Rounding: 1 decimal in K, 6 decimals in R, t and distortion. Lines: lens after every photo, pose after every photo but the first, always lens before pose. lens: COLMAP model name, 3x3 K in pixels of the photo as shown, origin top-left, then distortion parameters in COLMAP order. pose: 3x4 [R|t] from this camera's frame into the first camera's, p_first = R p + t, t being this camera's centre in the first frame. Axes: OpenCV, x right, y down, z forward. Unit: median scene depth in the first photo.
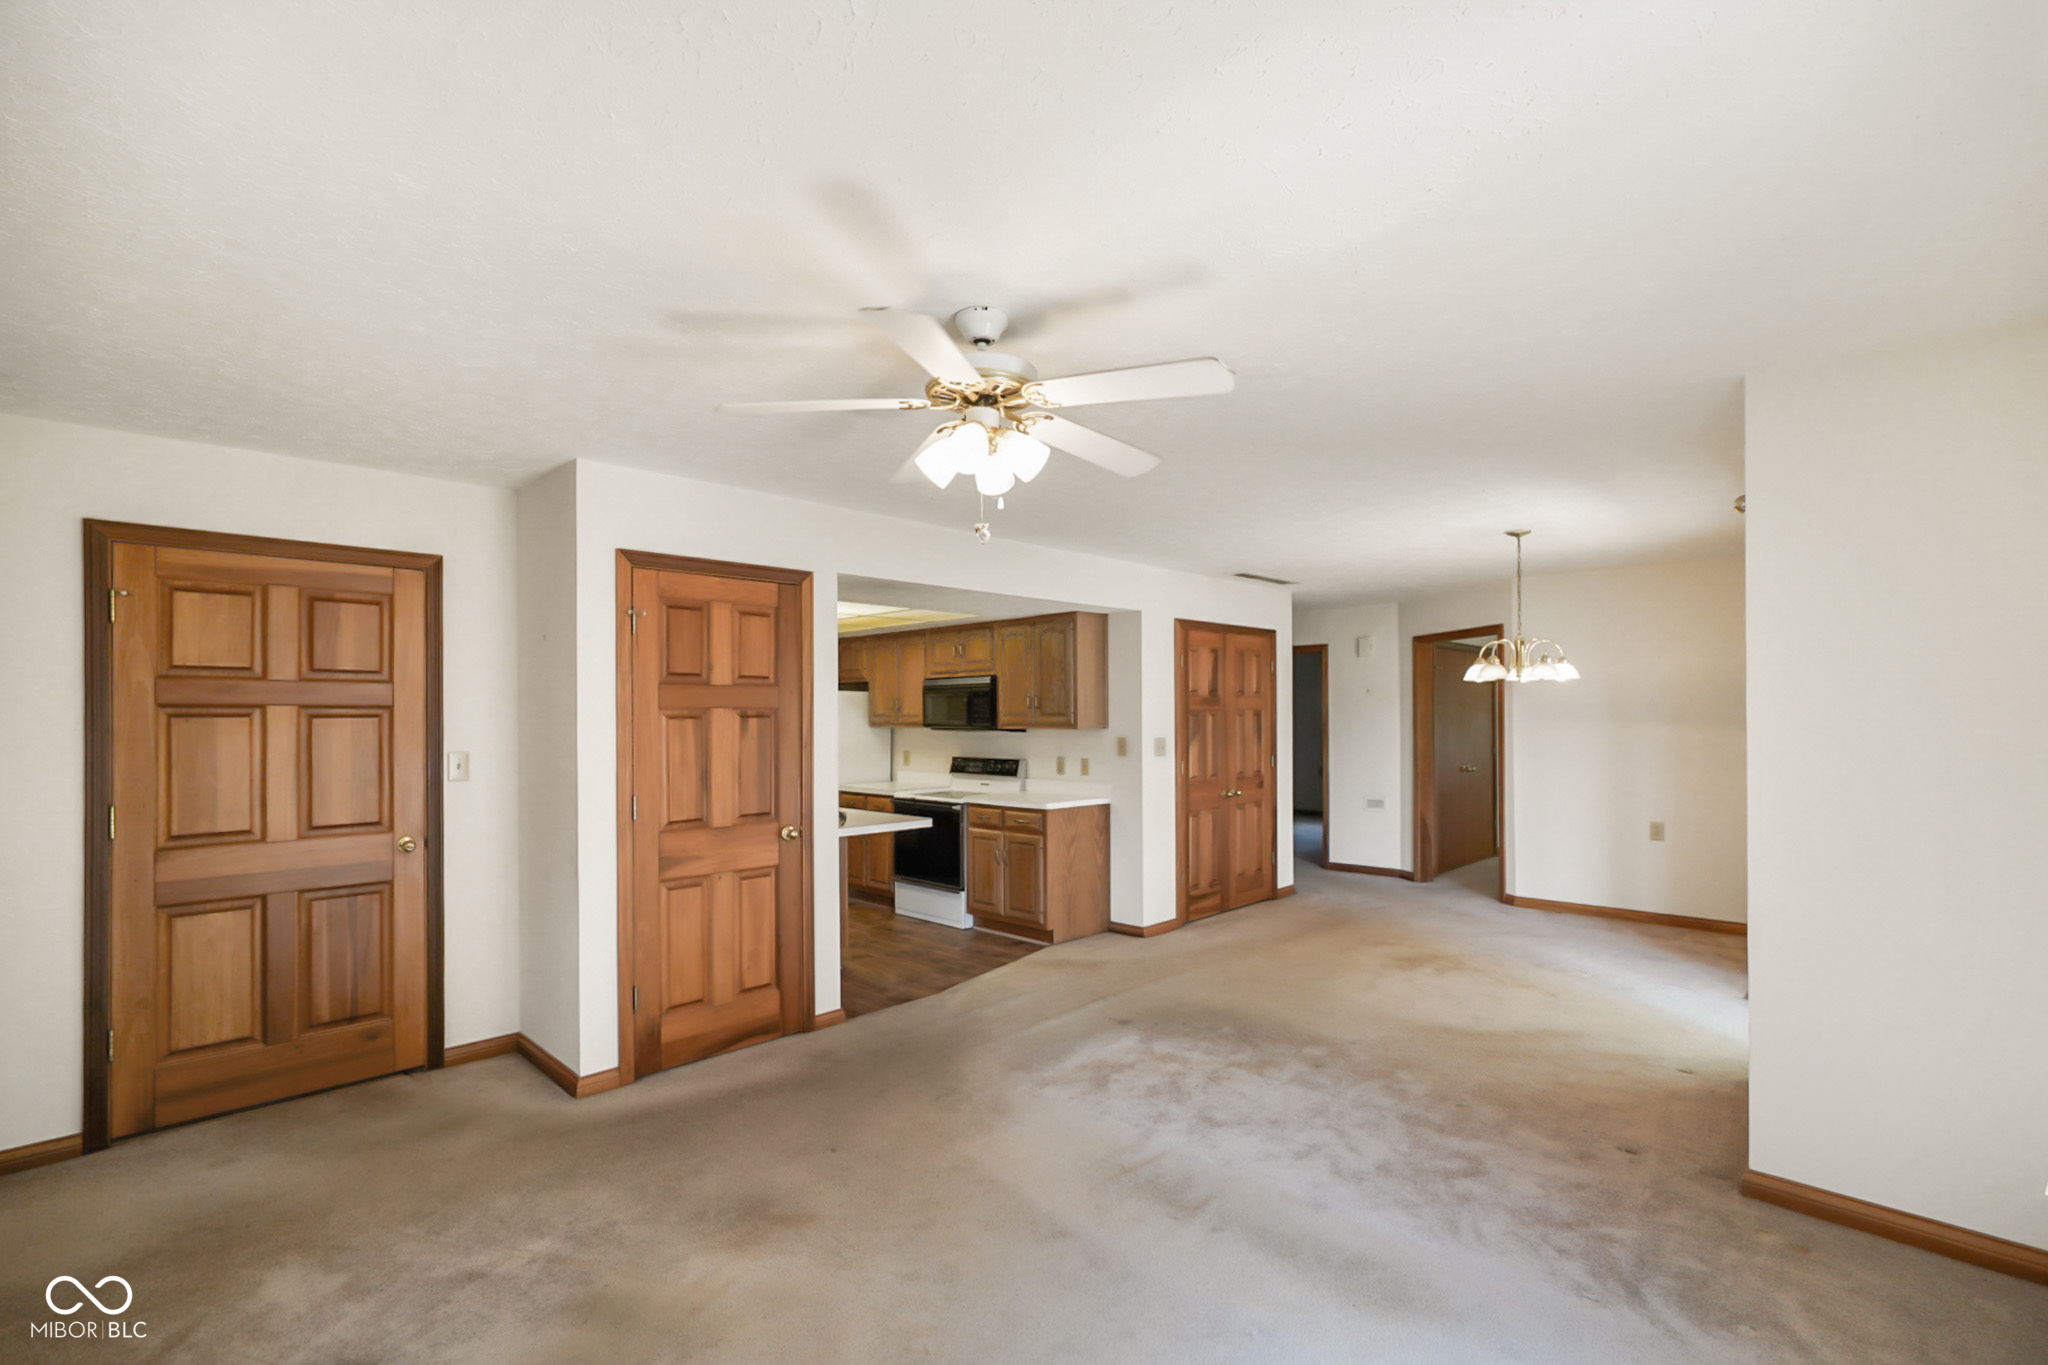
lens RADIAL K [[924.7, 0, 985.7], [0, 924.7, 712.6], [0, 0, 1]] dist [0.000817, 0.000247]
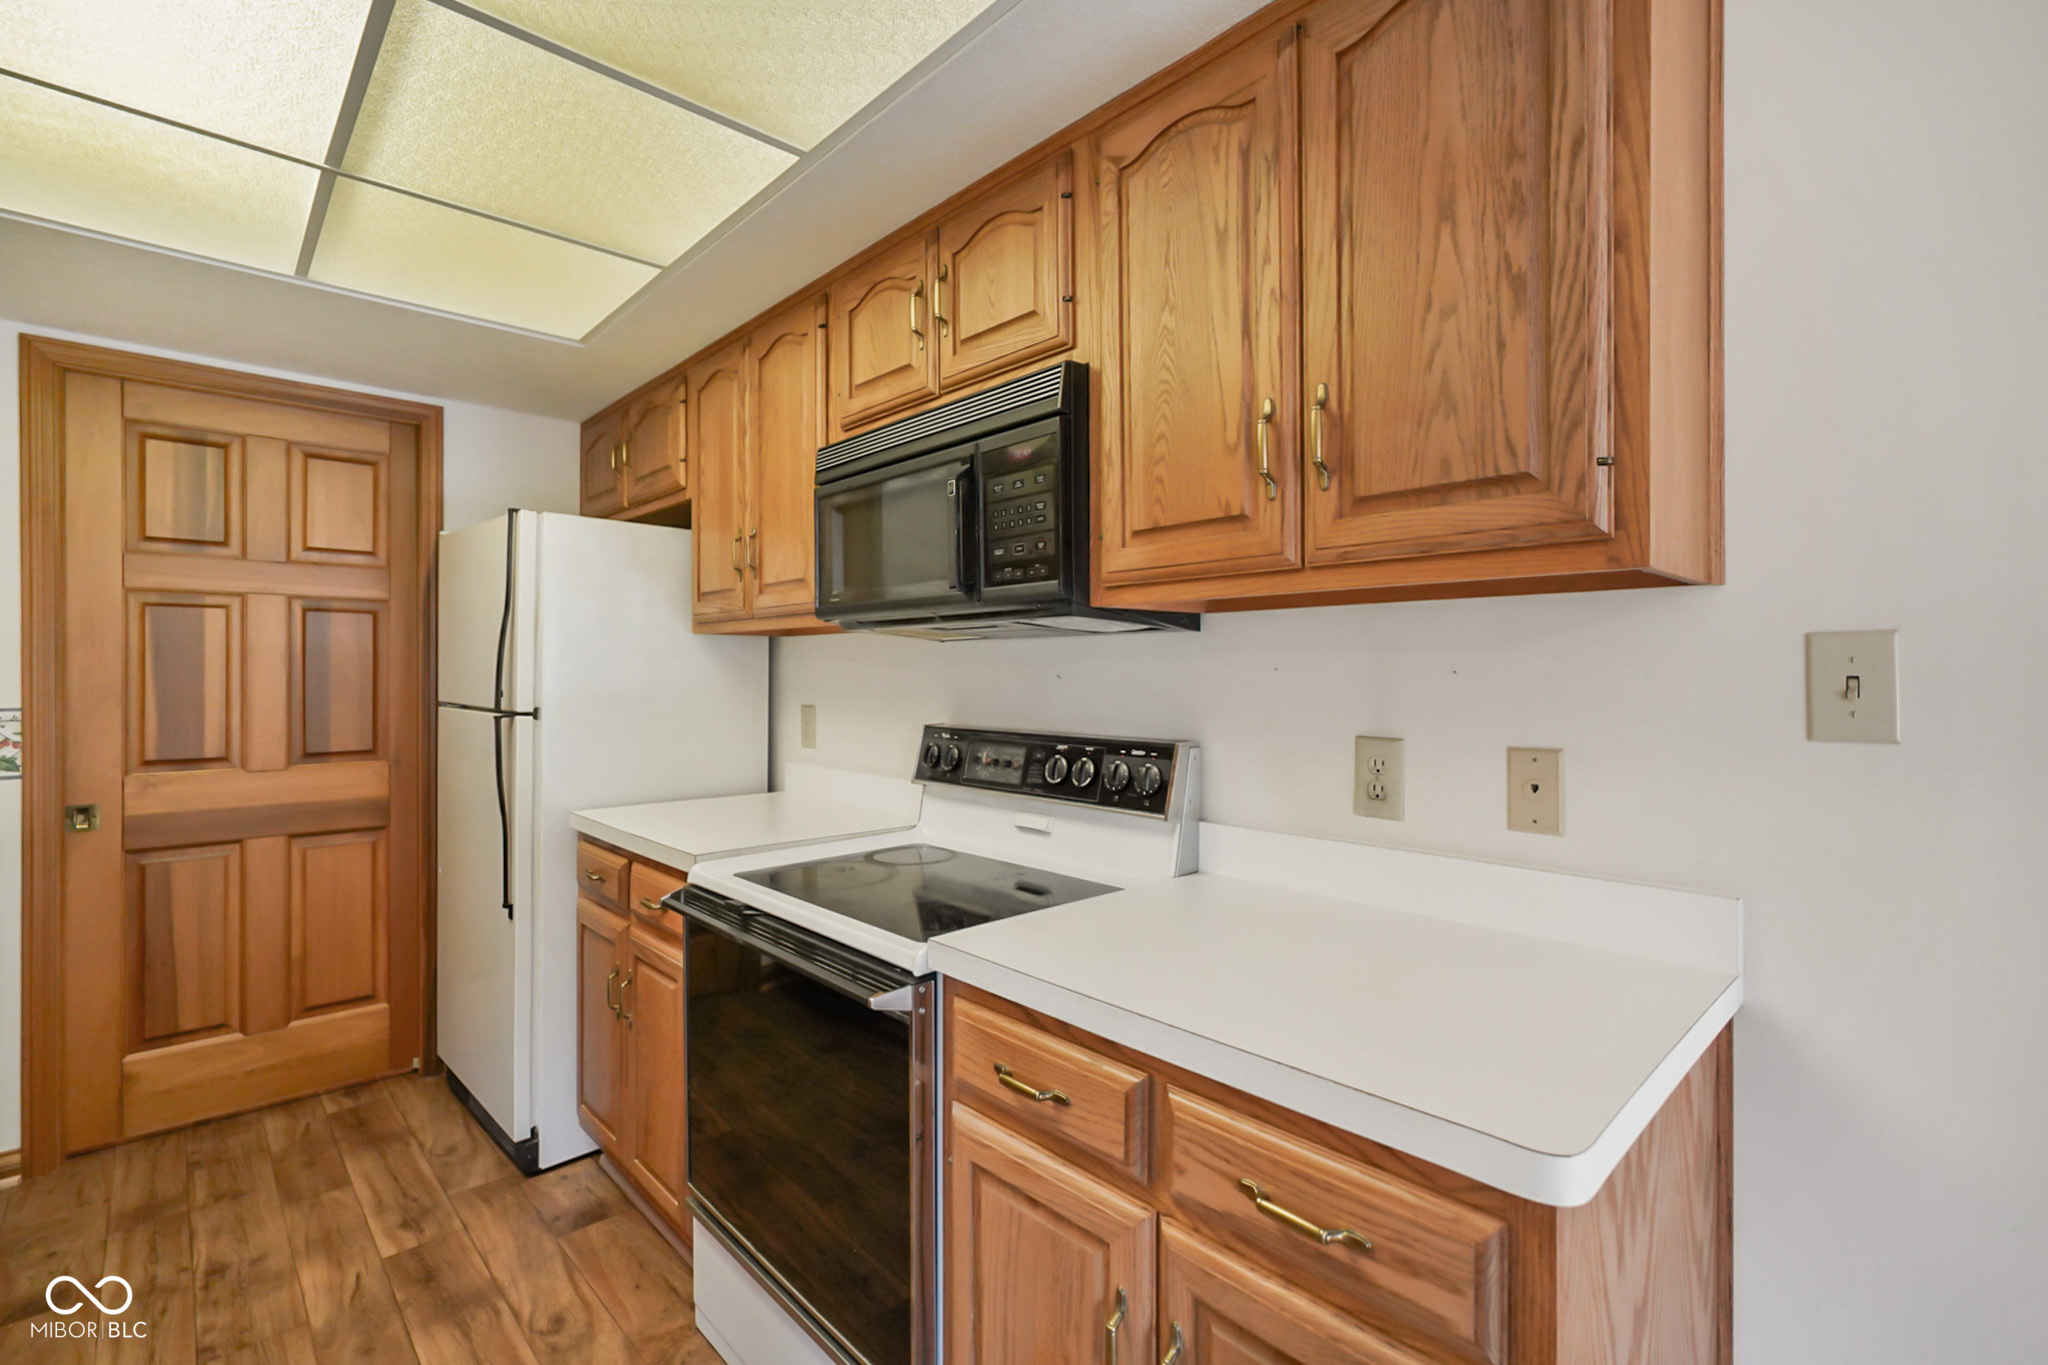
lens RADIAL K [[920.3, 0, 1018.6], [0, 920.3, 670.7], [0, 0, 1]] dist [-0.019839, 0.009975]
pose [[0.999871, 0.003971, -0.015561, -0.000870], [-0.003895, 0.999980, 0.004881, 0.033481], [0.015580, -0.004820, 0.999867, 0.822258]]
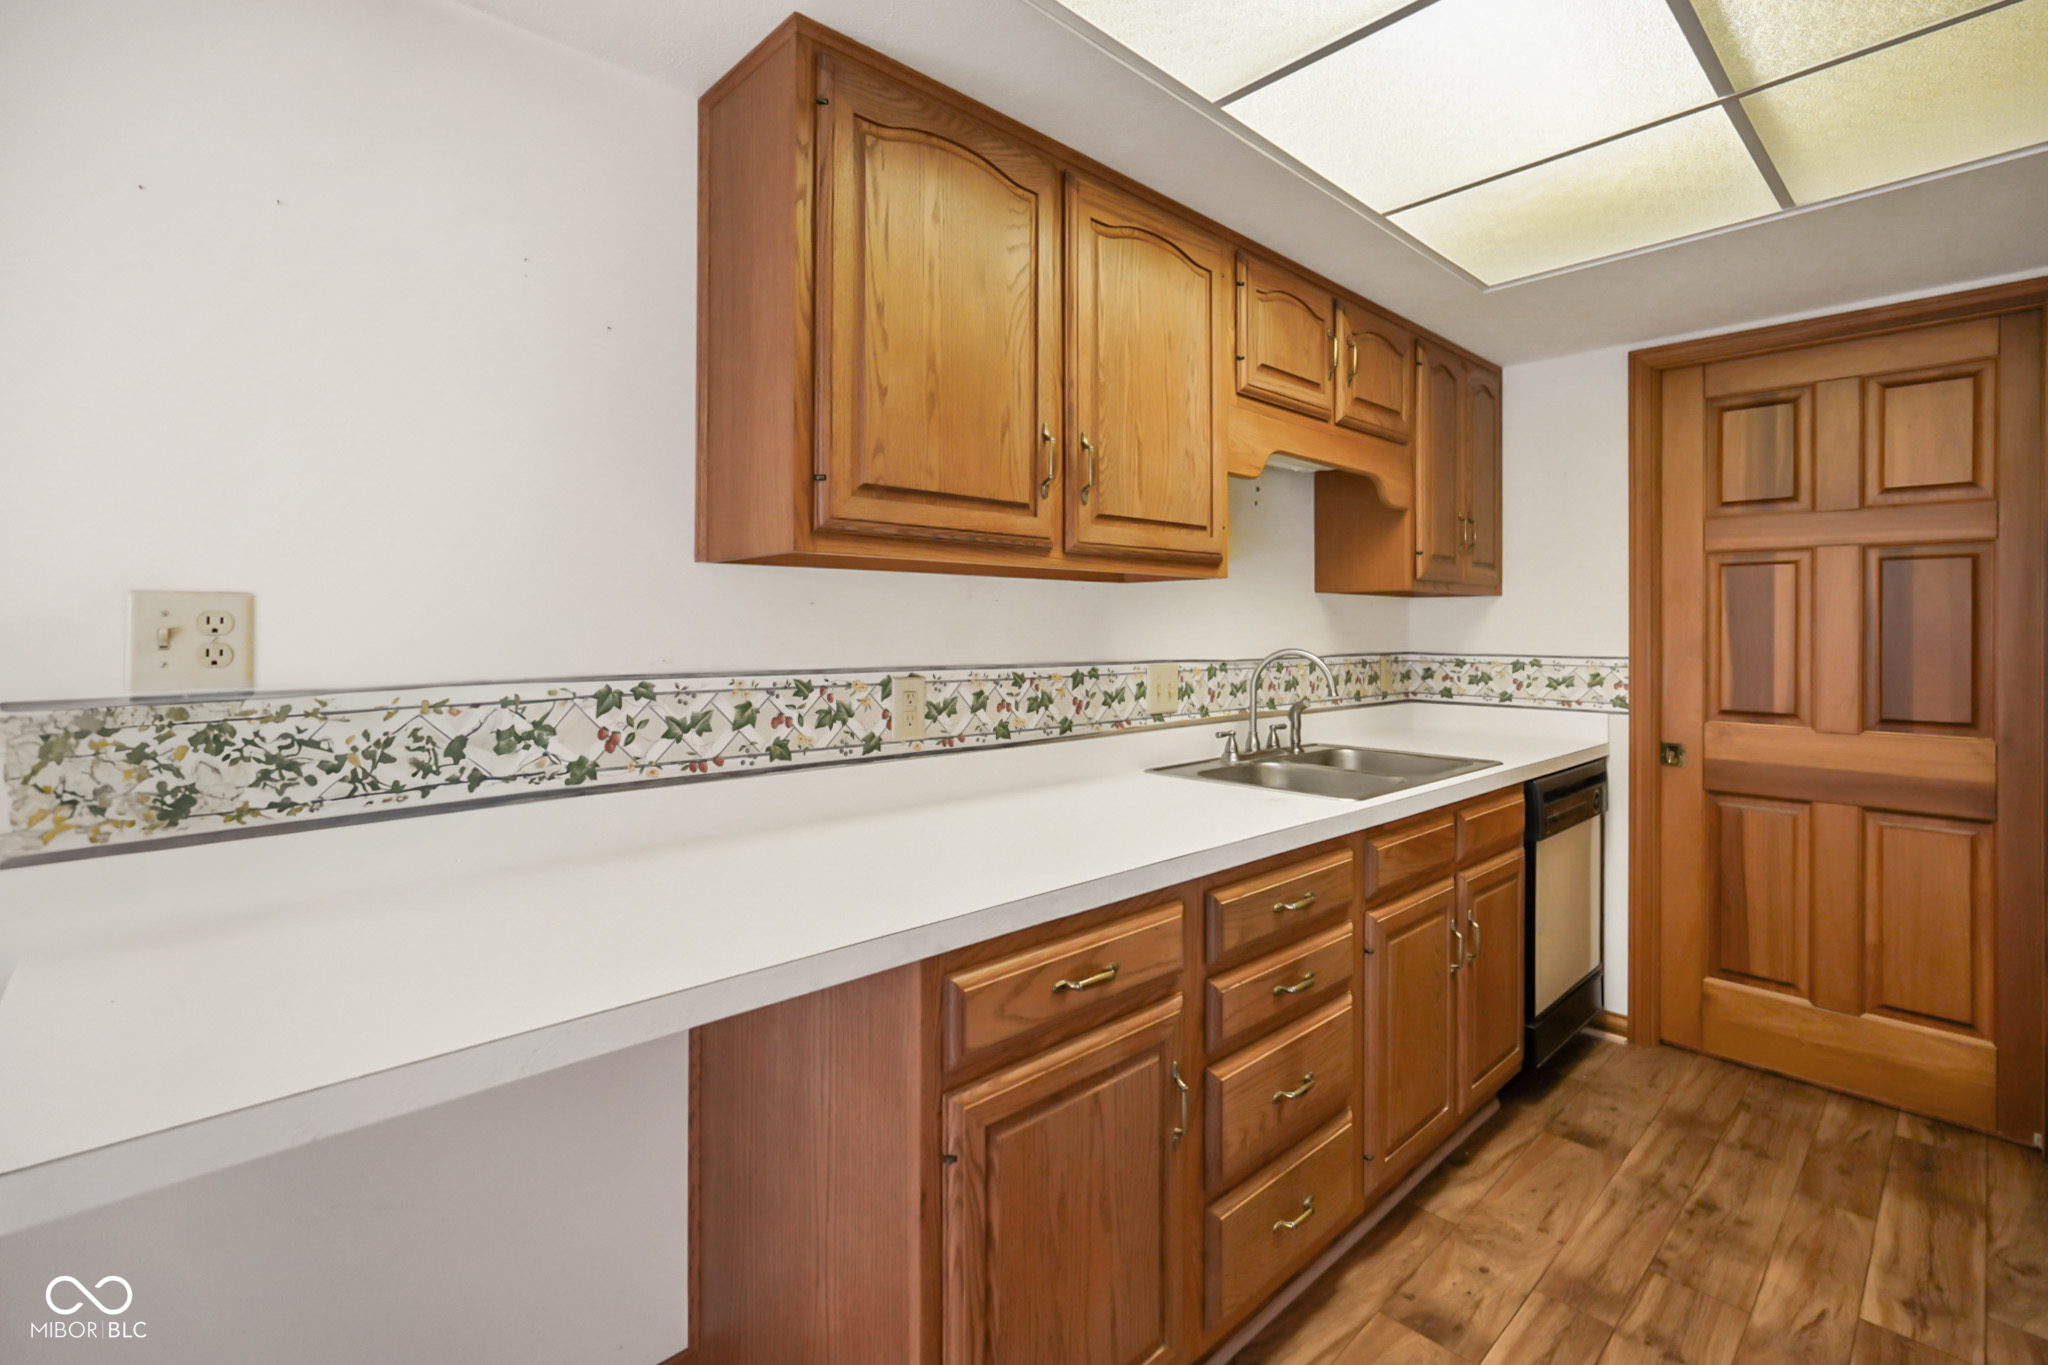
lens RADIAL K [[921.8, 0, 1036.0], [0, 921.8, 623.2], [0, 0, 1]] dist [0.001875, 0.001045]
pose [[-0.007671, -0.000302, -0.999971, 0.048013], [0.003659, 0.999993, -0.000330, 0.034135], [0.999964, -0.003661, -0.007670, 0.891715]]
